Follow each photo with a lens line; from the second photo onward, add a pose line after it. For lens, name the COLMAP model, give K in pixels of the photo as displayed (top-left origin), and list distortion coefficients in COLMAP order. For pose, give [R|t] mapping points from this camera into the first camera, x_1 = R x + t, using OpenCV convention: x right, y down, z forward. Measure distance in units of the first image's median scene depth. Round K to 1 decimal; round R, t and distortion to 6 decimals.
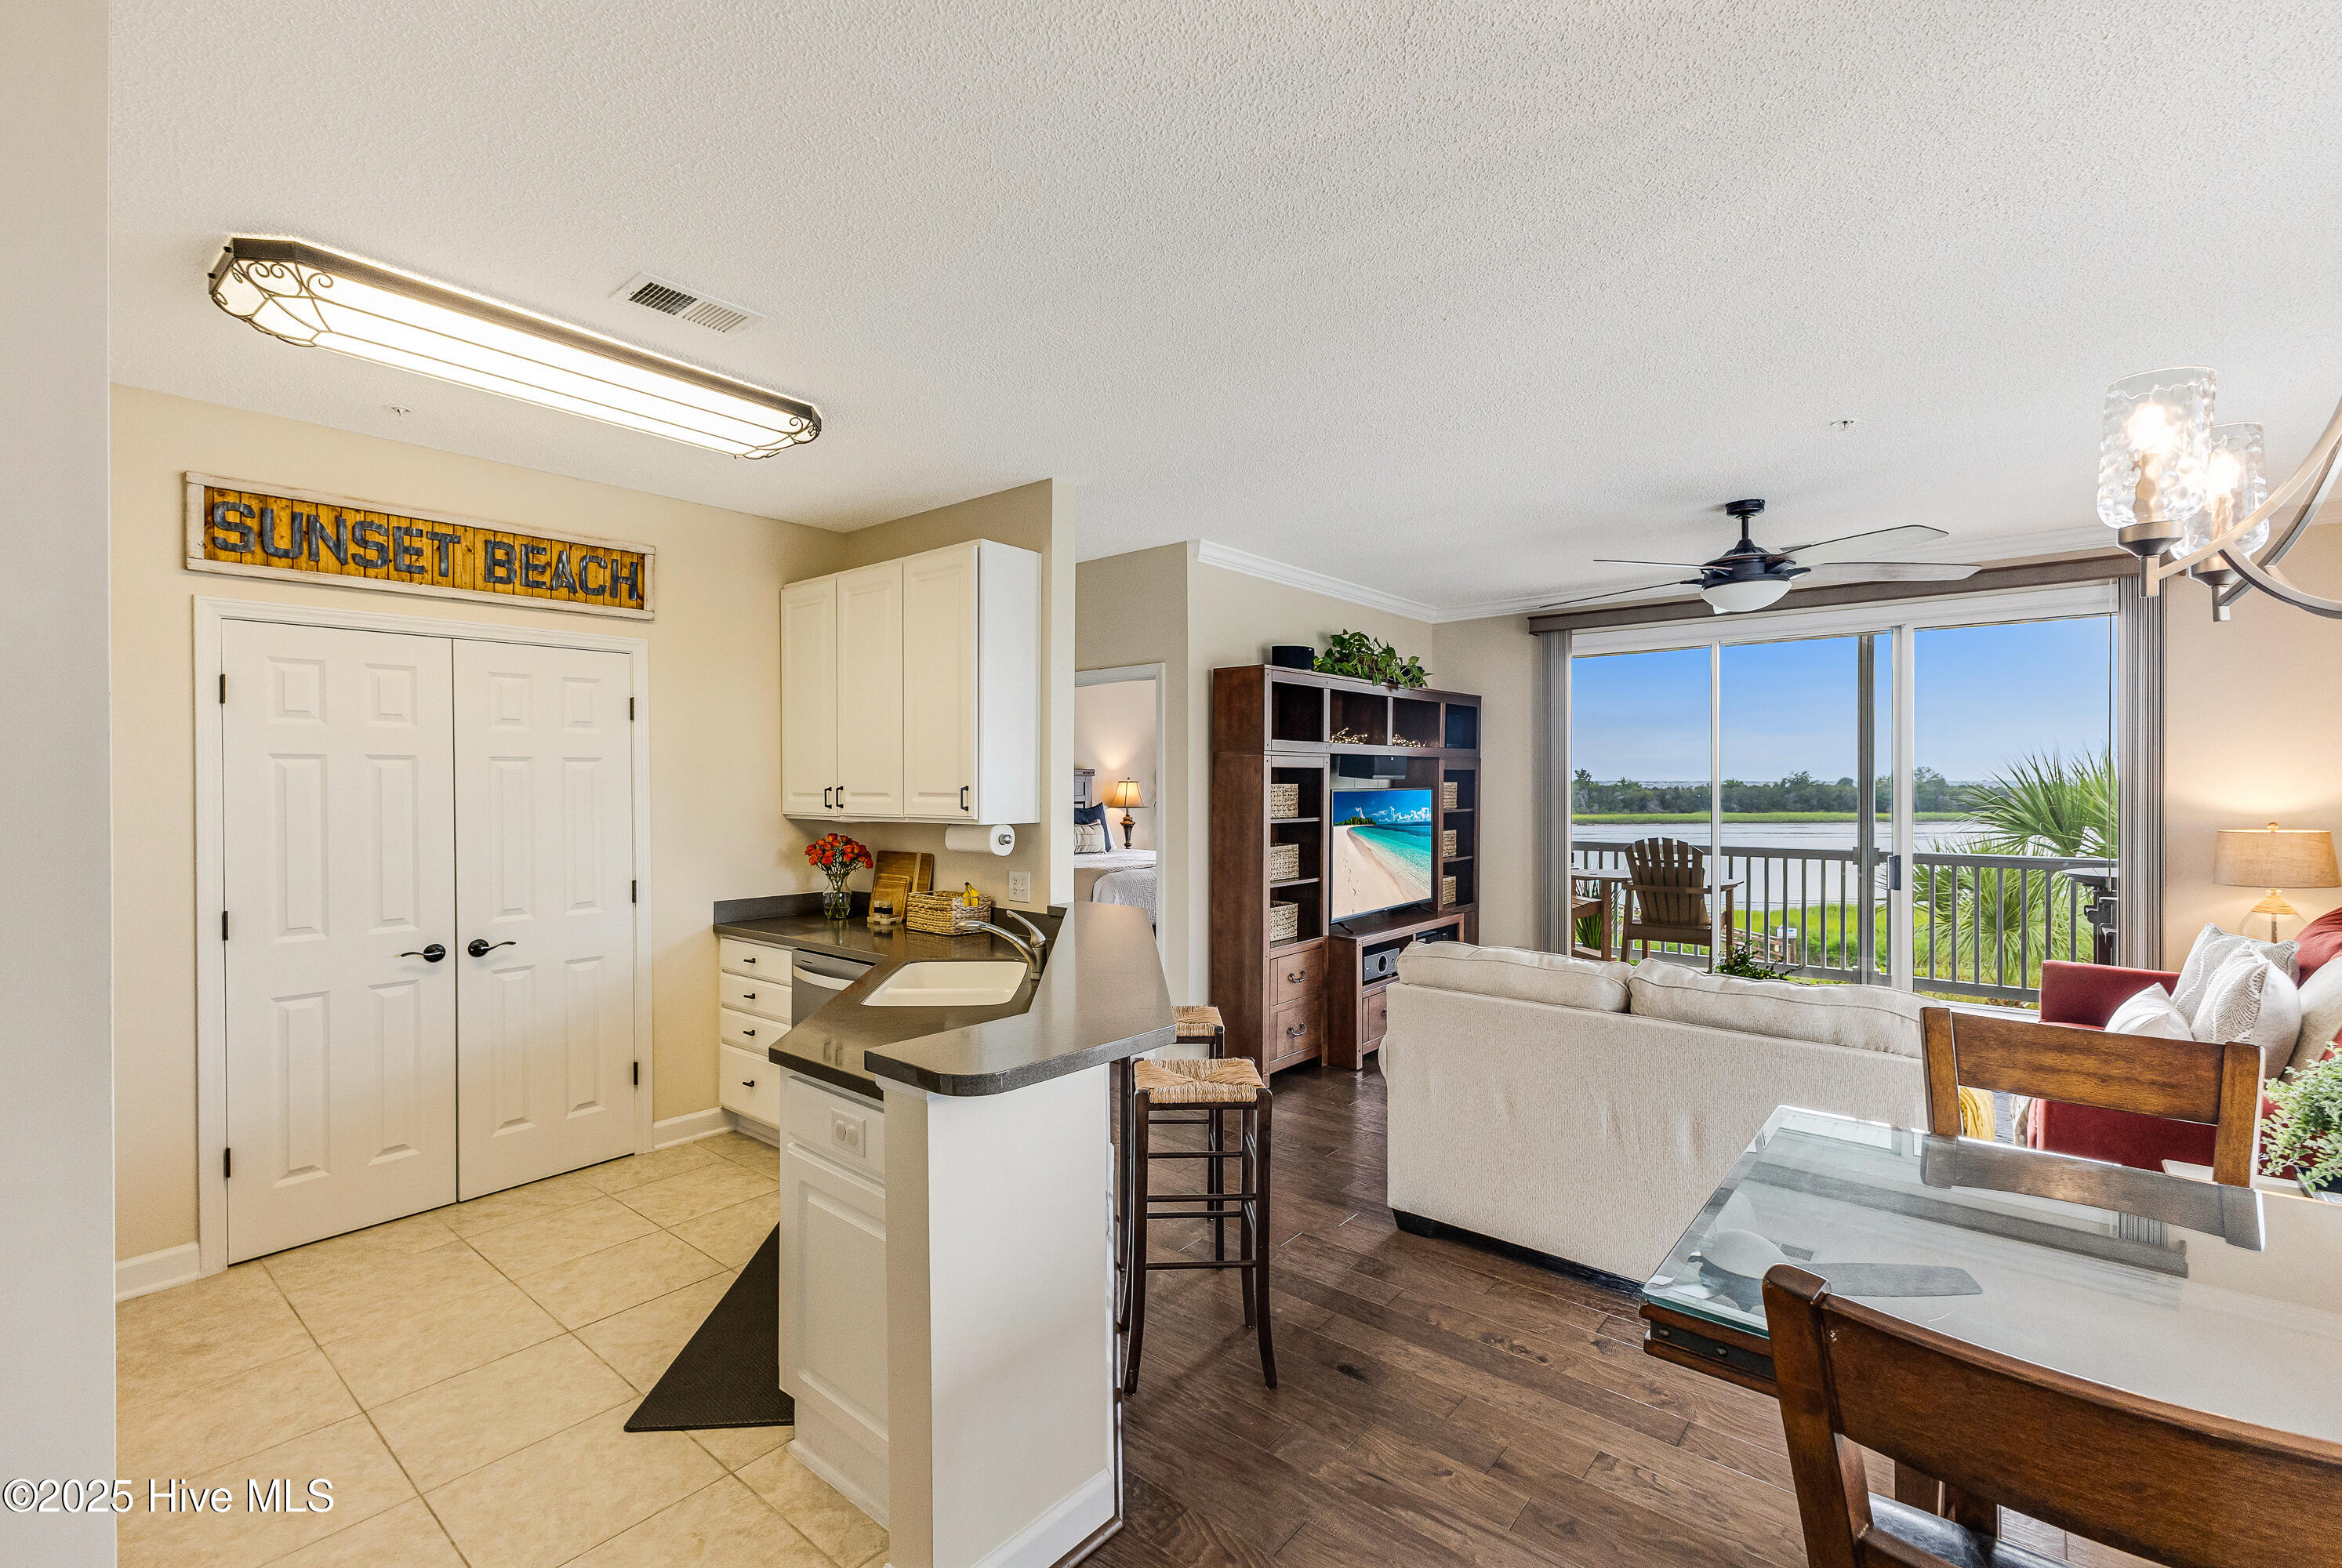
lens RADIAL K [[1023.4, 0, 1181.9], [0, 1023.4, 787.2], [0, 0, 1]] dist [0.001681, 0.000489]
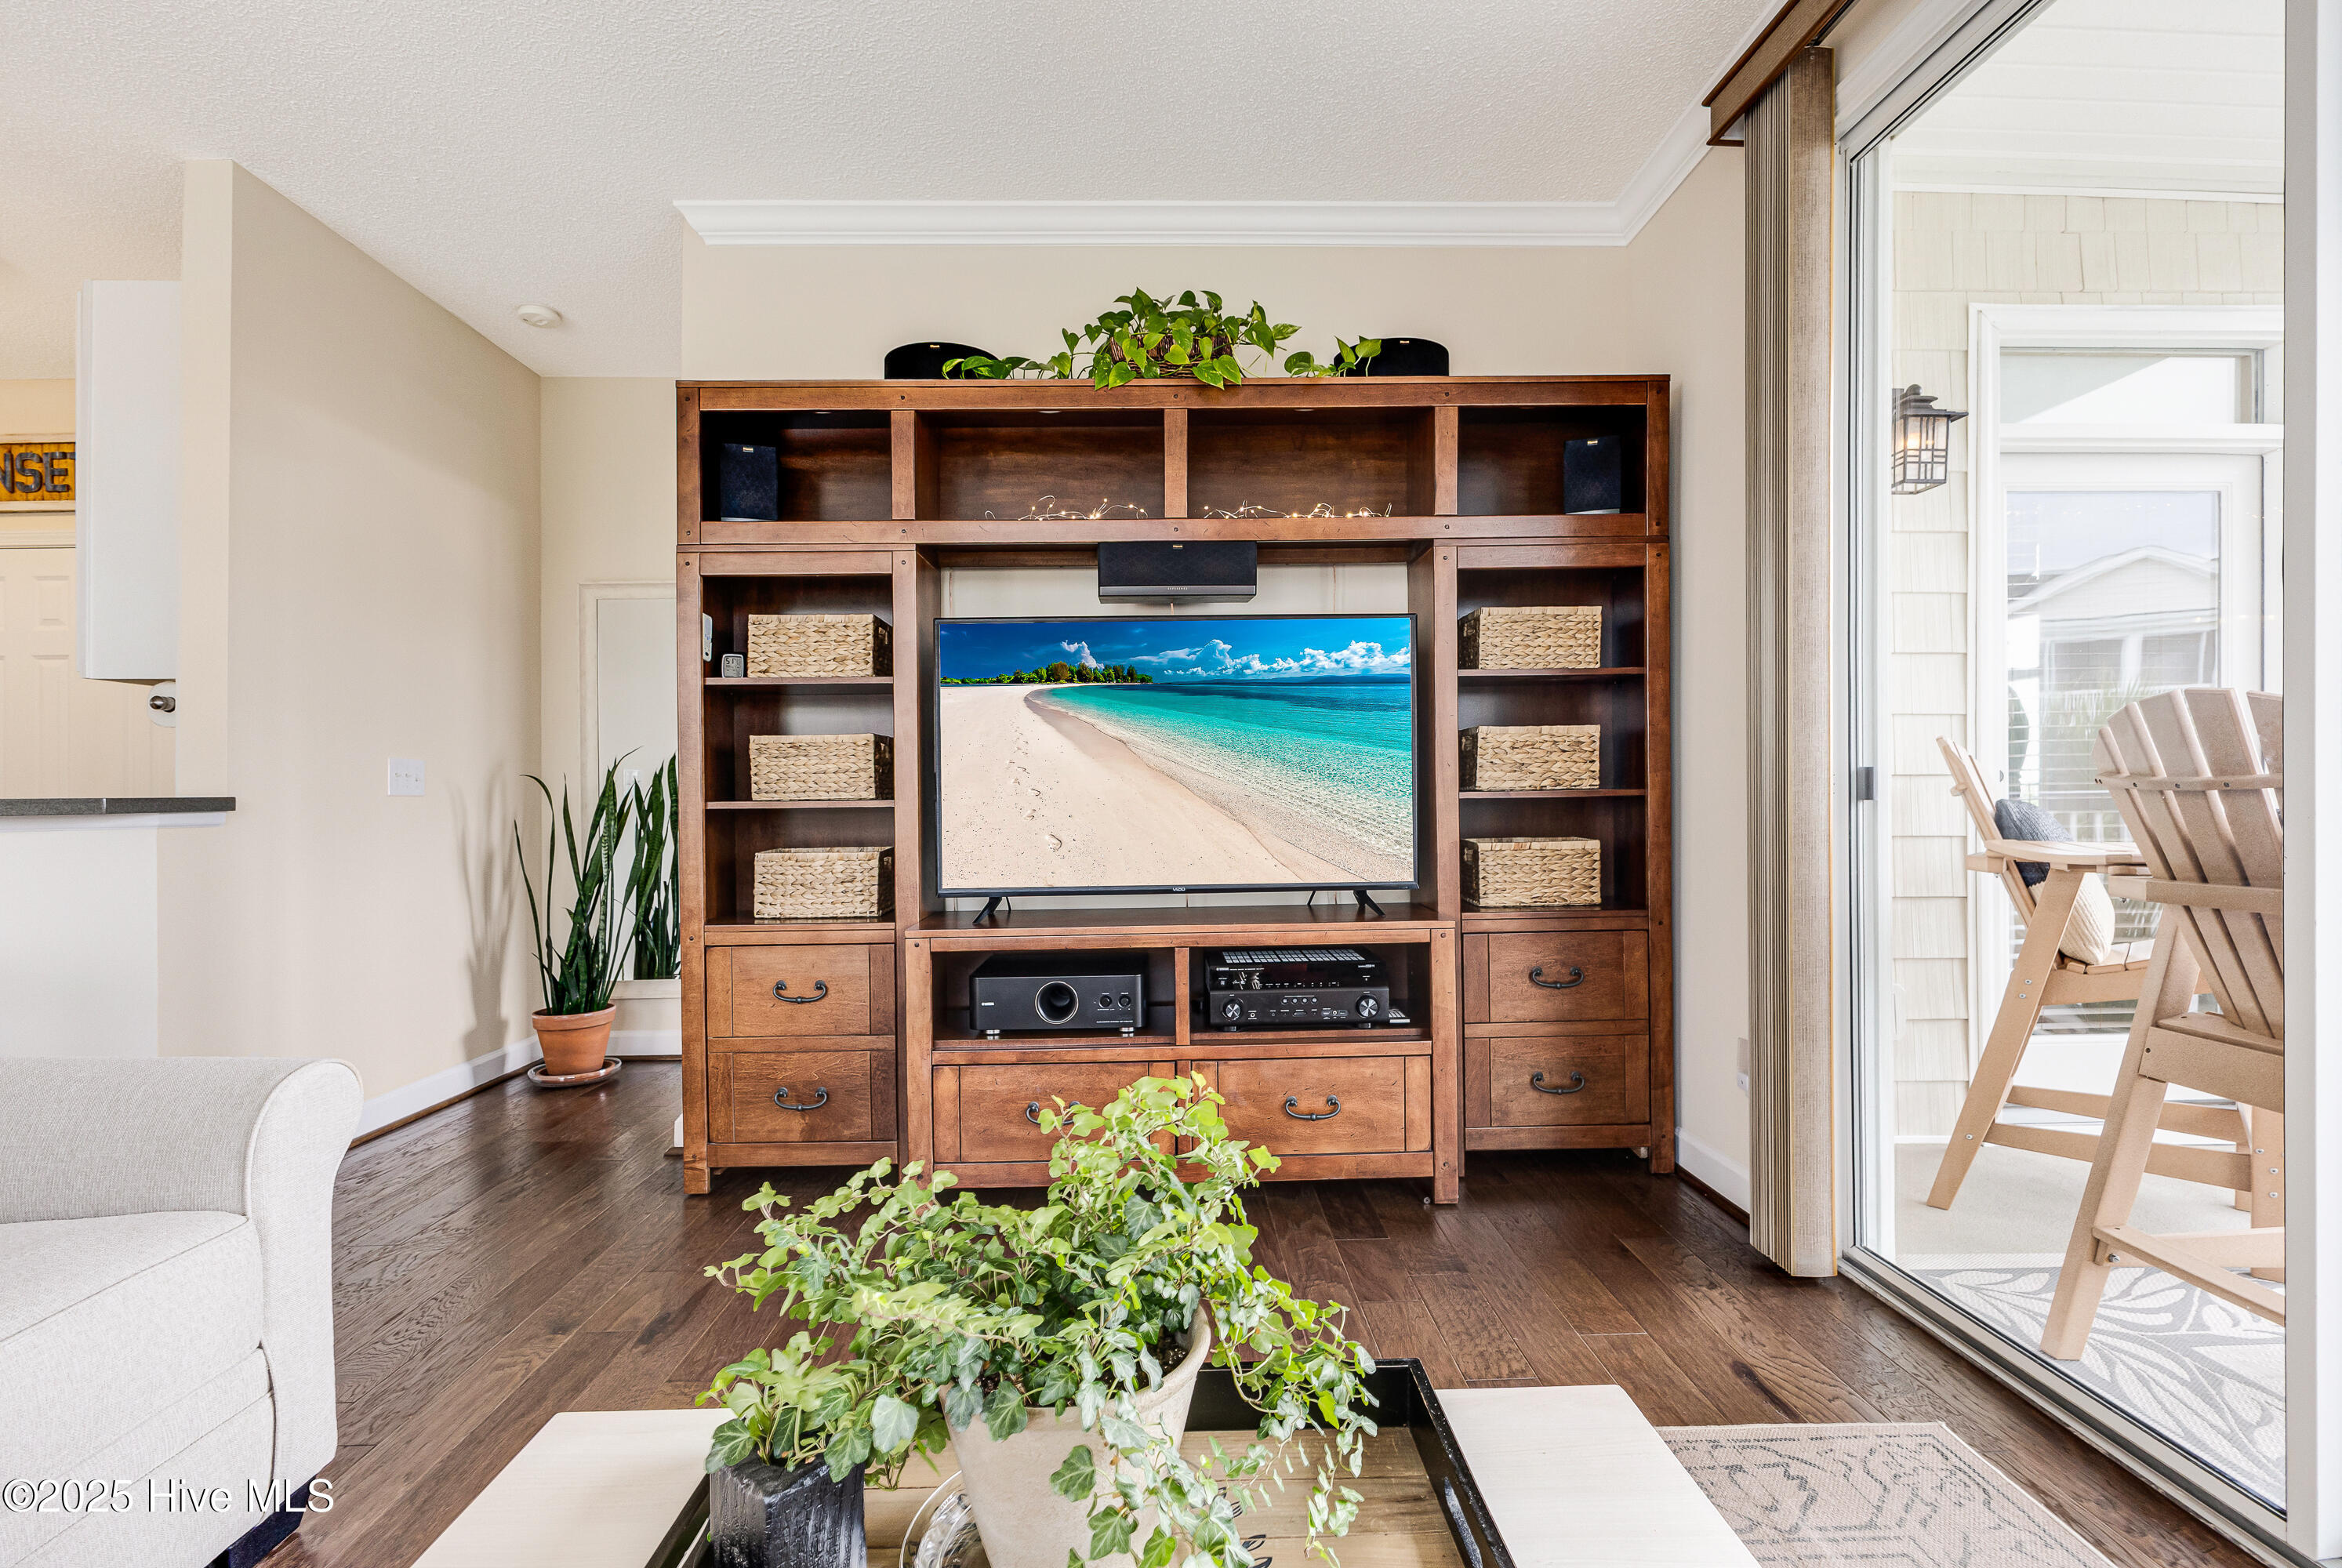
lens RADIAL K [[1071.7, 0, 1165.9], [0, 1071.7, 801.7], [0, 0, 1]] dist [-0.001851, 0.000067]
pose [[0.647633, -0.004189, -0.761941, 0.827748], [0.005255, 0.999986, -0.001031, 0.123375], [0.761934, -0.003336, 0.647646, 1.038746]]
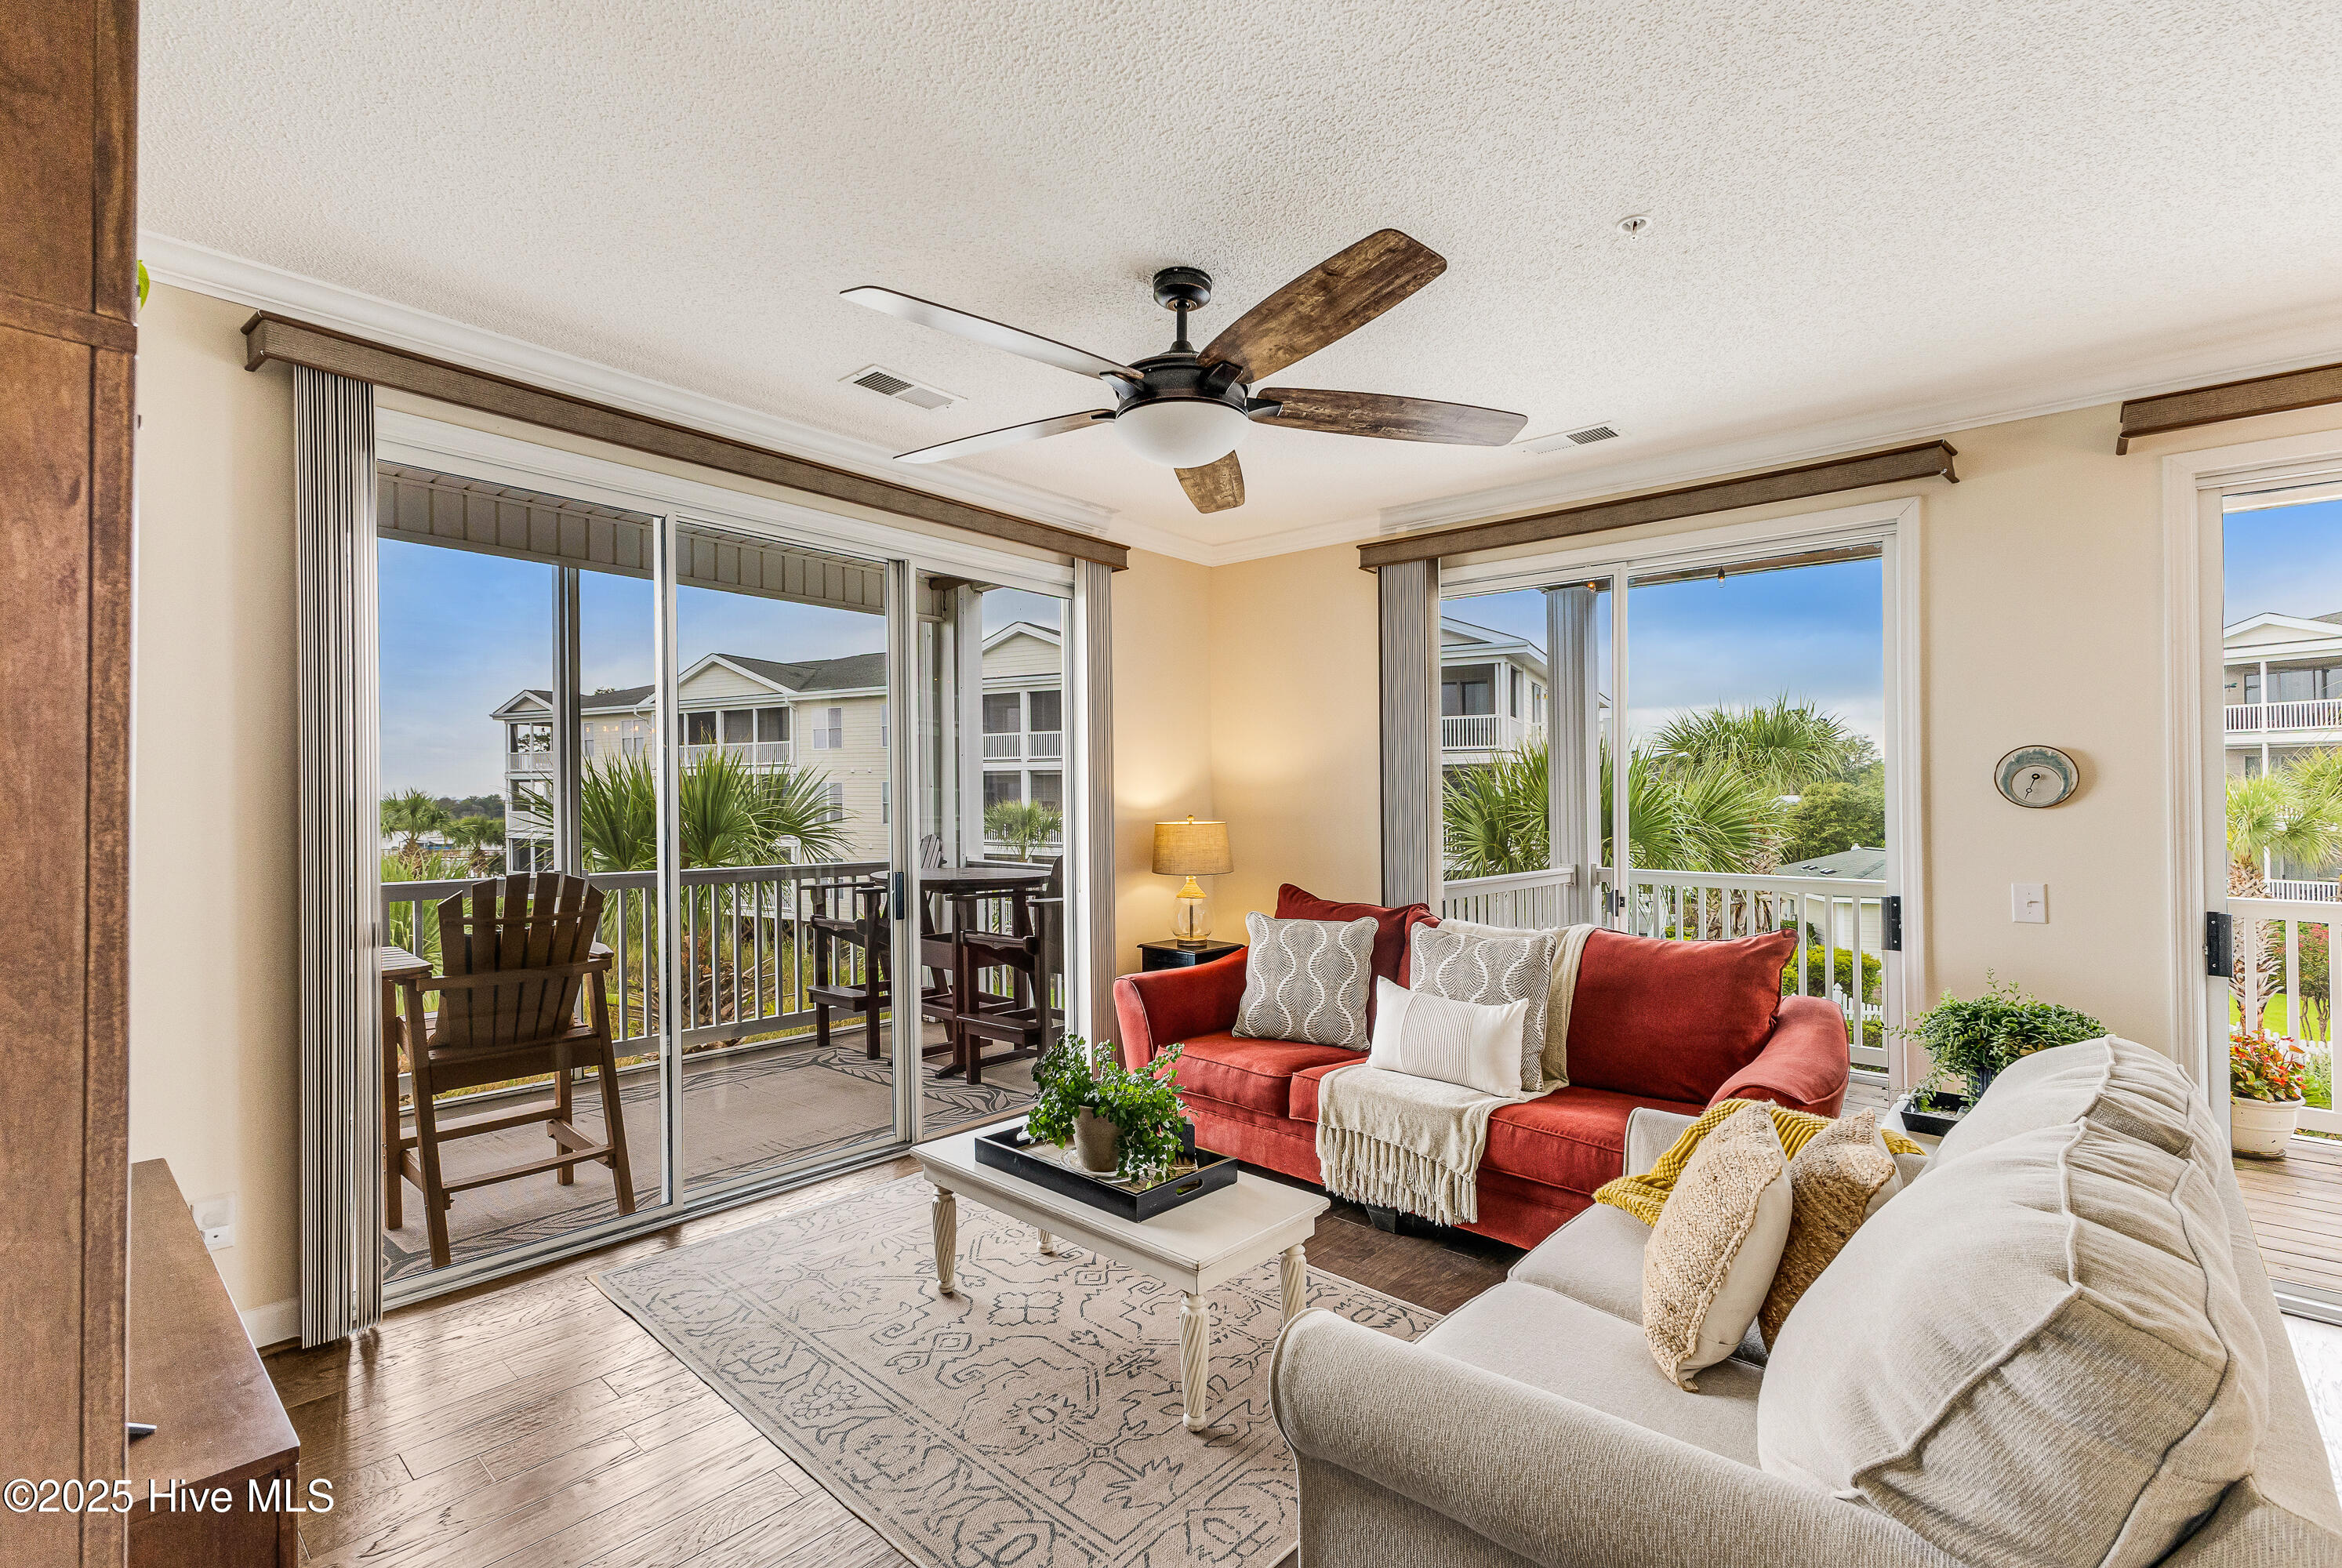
lens RADIAL K [[1034.4, 0, 1179.5], [0, 1034.4, 798.4], [0, 0, 1]] dist [0.002164, -0.000024]
pose [[0.038629, 0.005697, 0.999237, -0.041414], [0.000294, 0.999984, -0.005712, 0.026522], [-0.999254, 0.000514, 0.038627, 1.084707]]
